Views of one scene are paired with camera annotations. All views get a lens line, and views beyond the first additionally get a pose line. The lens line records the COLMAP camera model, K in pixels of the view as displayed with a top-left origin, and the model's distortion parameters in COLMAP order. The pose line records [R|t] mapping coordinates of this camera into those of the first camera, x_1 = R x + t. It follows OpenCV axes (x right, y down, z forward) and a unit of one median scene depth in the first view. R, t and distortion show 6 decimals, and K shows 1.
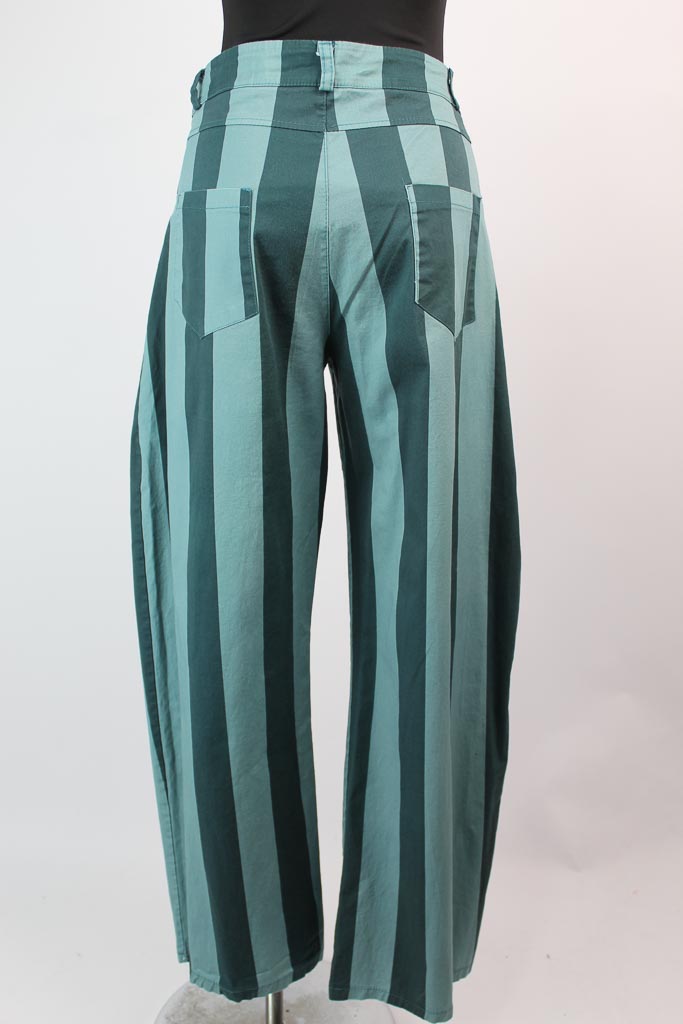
lens RADIAL K [[1047.0, 0, 341.5], [0, 1047.0, 512.0], [0, 0, 1]] dist [-0.145223, 0.139736]
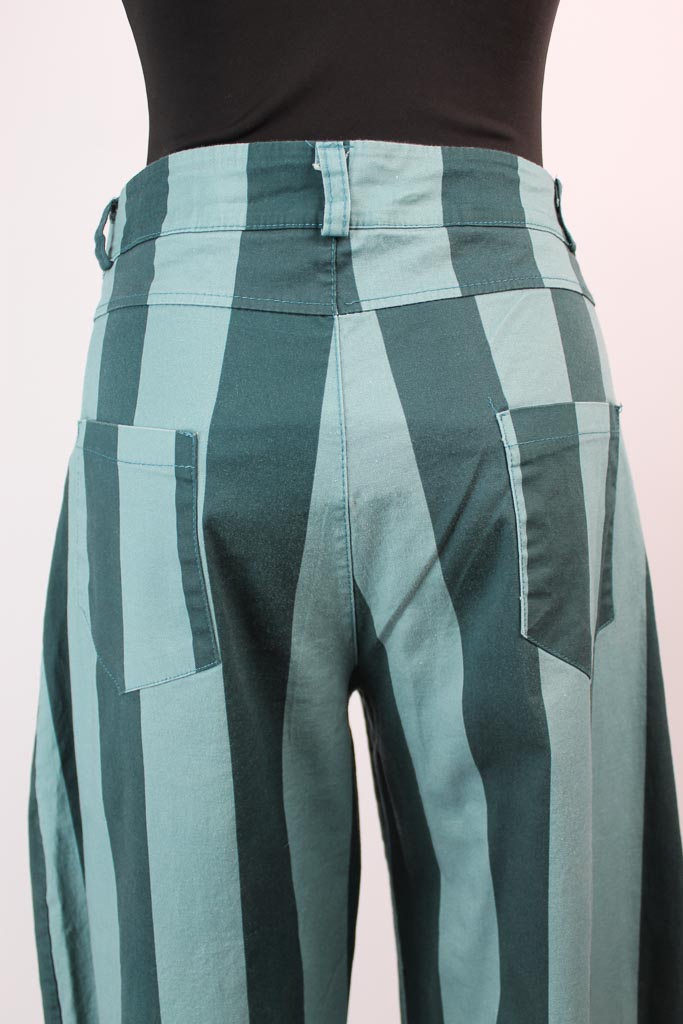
lens RADIAL K [[1047.0, 0, 341.5], [0, 1047.0, 512.0], [0, 0, 1]] dist [-0.145223, 0.139736]
pose [[0.999103, -0.033301, -0.026163, -0.002761], [0.031217, 0.996590, -0.076384, -0.223535], [0.028617, 0.075499, 0.996735, 0.472554]]
